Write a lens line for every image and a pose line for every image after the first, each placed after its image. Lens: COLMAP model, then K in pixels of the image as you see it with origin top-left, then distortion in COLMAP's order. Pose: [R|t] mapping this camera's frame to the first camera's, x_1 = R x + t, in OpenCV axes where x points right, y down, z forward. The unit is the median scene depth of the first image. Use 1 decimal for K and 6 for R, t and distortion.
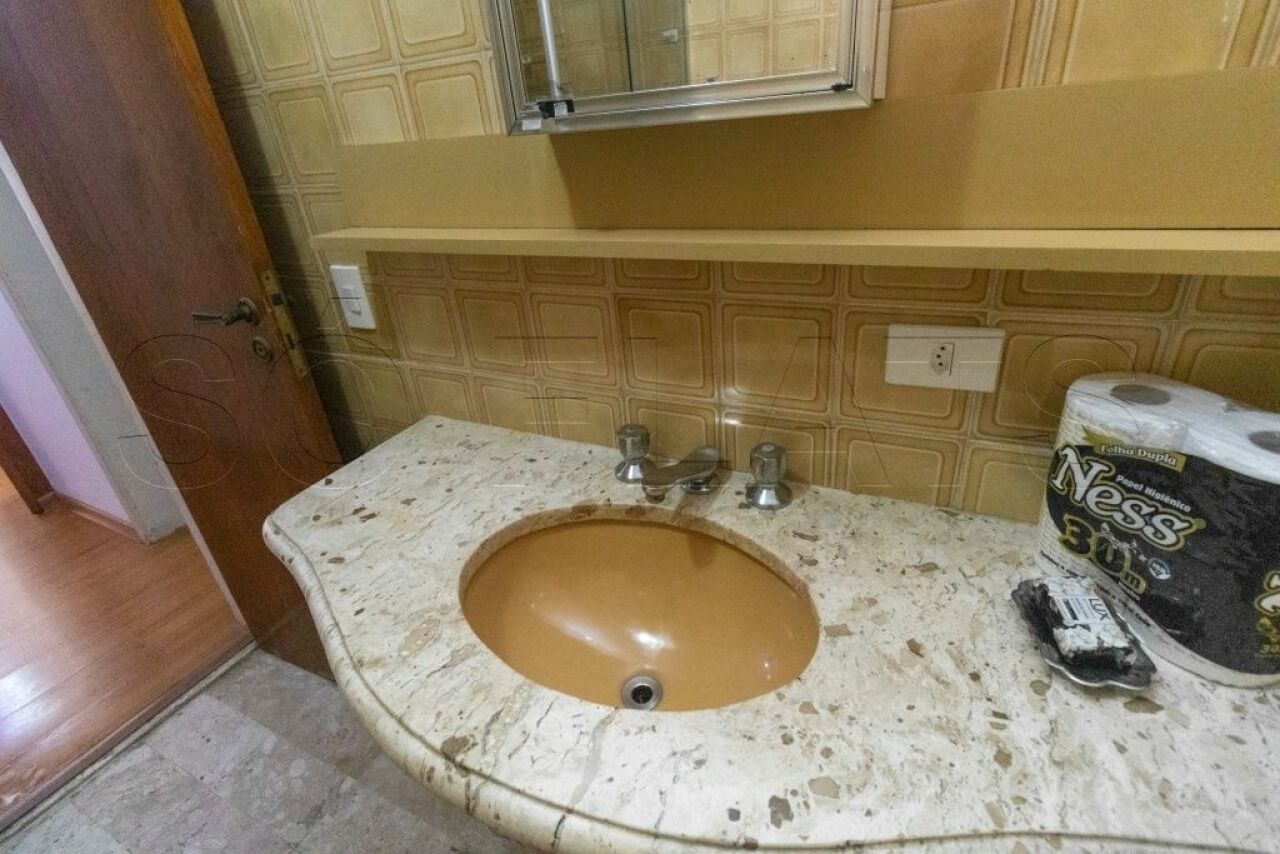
lens RADIAL K [[607.0, 0, 642.8], [0, 607.0, 416.0], [0, 0, 1]] dist [-0.002125, -0.000287]
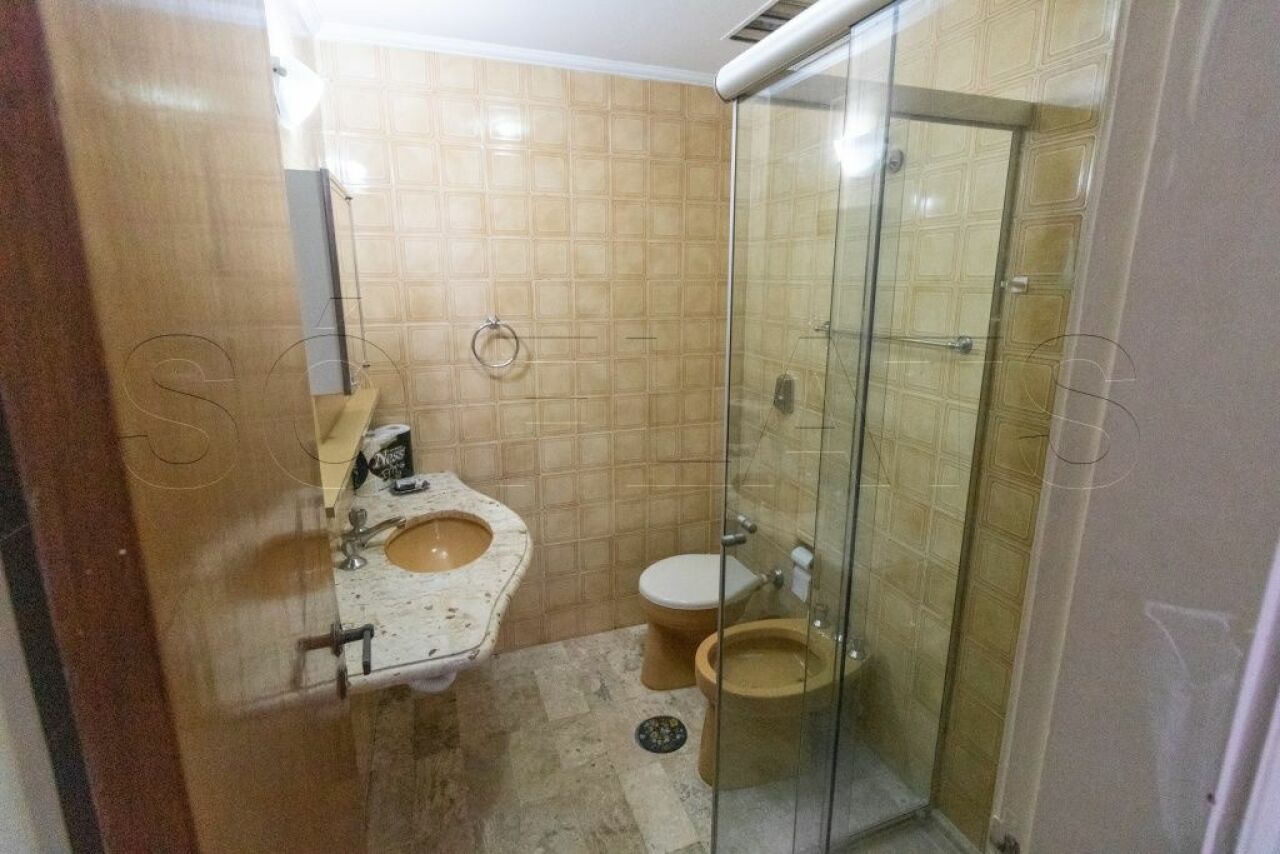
lens RADIAL K [[607.0, 0, 642.8], [0, 607.0, 416.0], [0, 0, 1]] dist [-0.002125, -0.000287]
pose [[-0.732631, -0.071239, 0.676887, -2.355727], [0.354438, 0.809086, 0.468779, -1.037843], [-0.581055, 0.583356, -0.567512, 1.656229]]
